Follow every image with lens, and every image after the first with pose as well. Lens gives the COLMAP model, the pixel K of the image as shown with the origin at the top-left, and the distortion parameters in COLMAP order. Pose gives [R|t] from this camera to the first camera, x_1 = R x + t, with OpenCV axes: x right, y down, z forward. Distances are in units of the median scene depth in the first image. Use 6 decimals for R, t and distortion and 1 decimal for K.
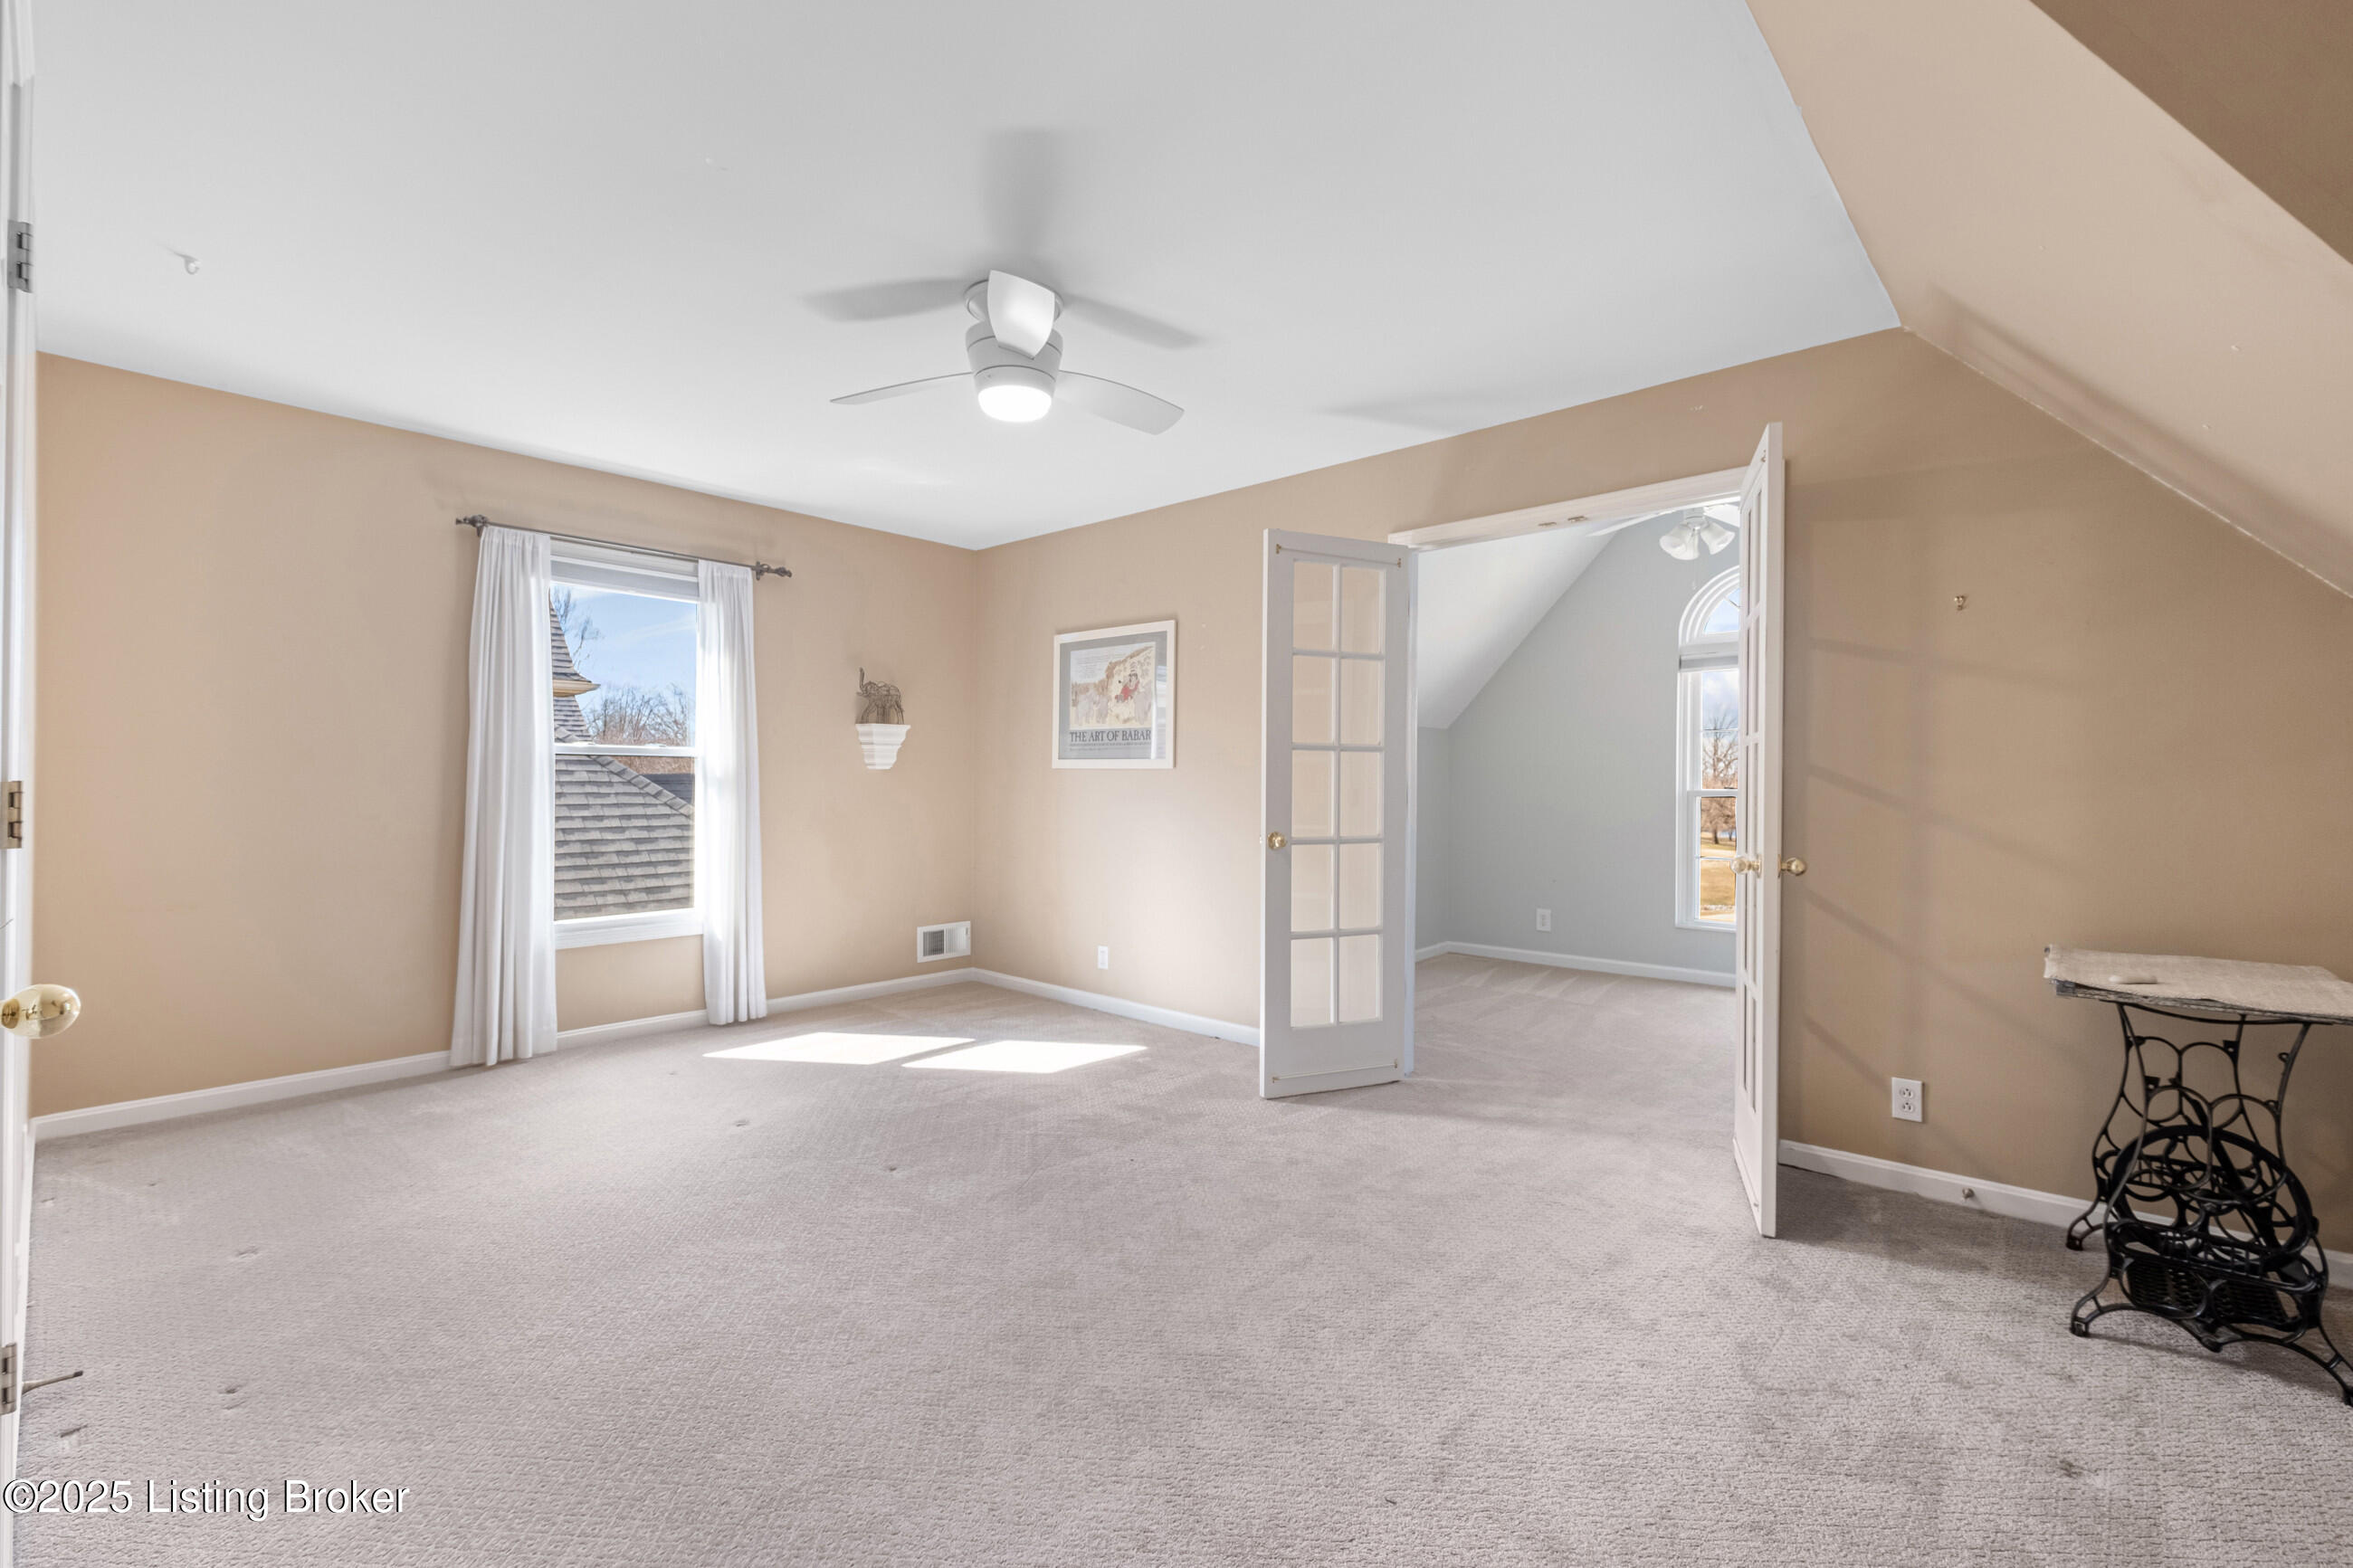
lens RADIAL K [[1009.7, 0, 1181.3], [0, 1009.7, 780.8], [0, 0, 1]] dist [0.004603, -0.005466]
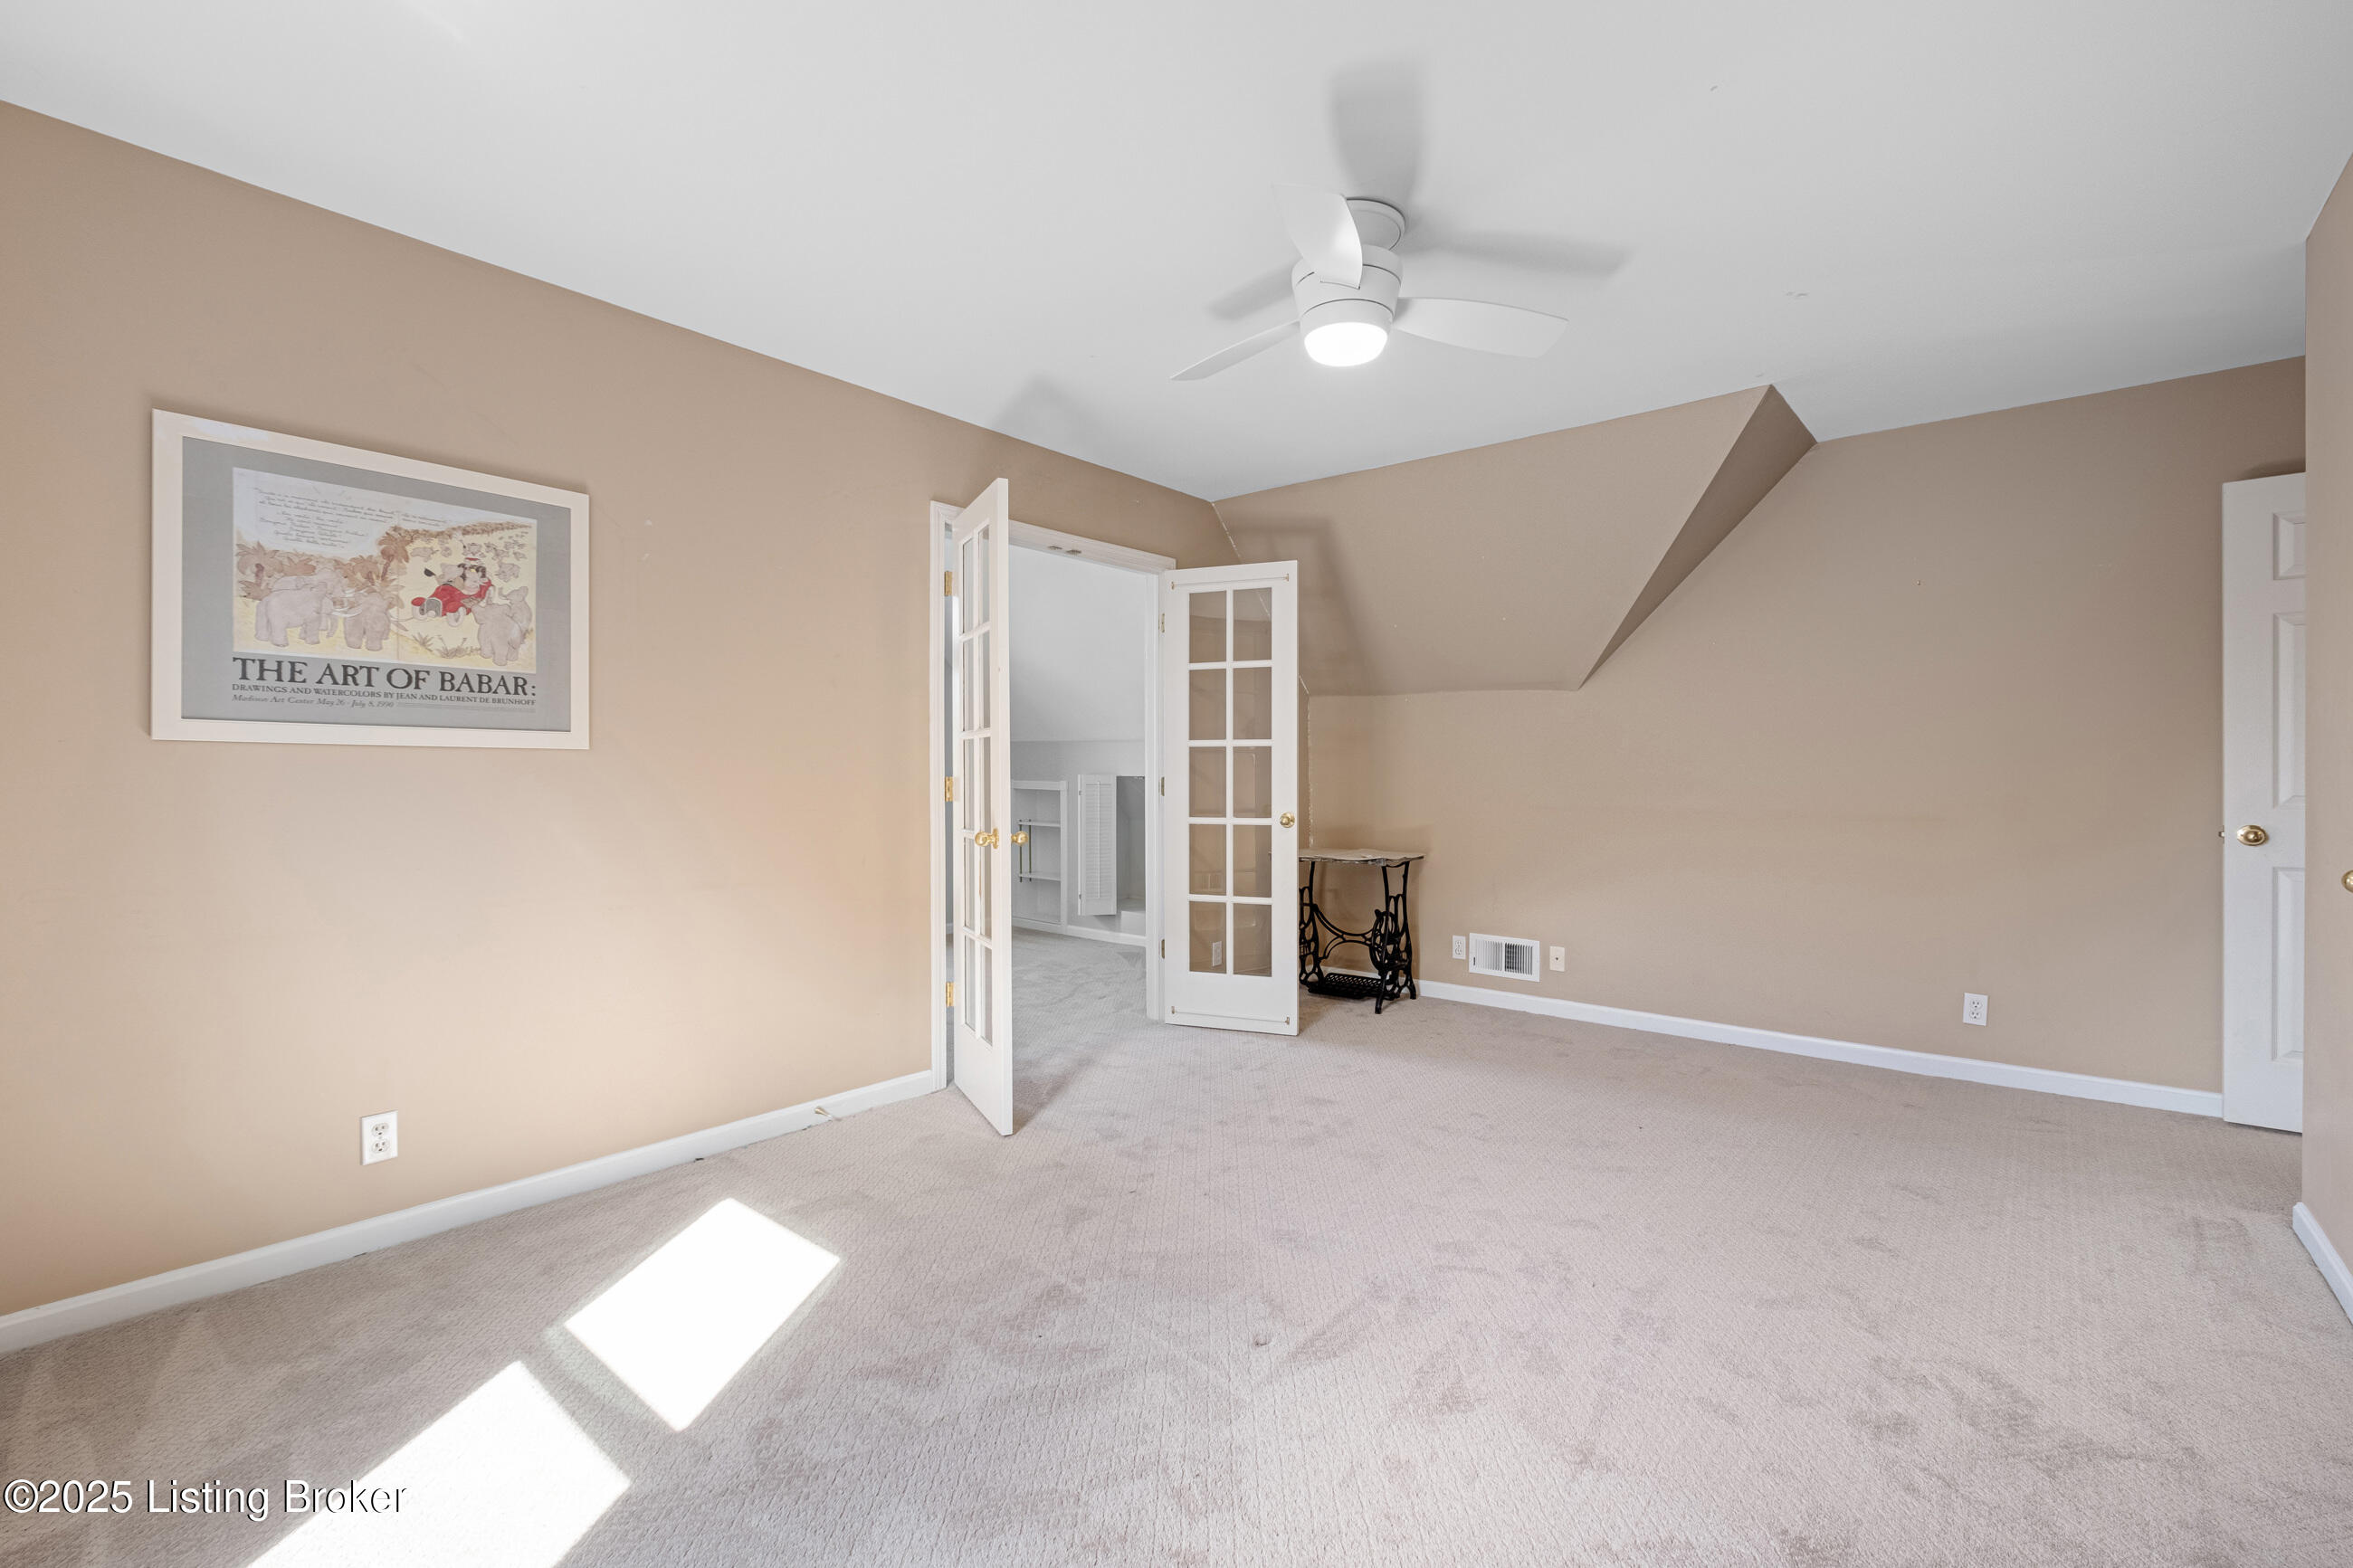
lens RADIAL K [[1009.7, 0, 1181.3], [0, 1009.7, 780.8], [0, 0, 1]] dist [0.004603, -0.005466]
pose [[-0.028629, -0.010403, 0.999536, -0.571476], [0.002190, 0.999943, 0.010470, 0.000622], [-0.999588, 0.002488, -0.028605, 0.639213]]
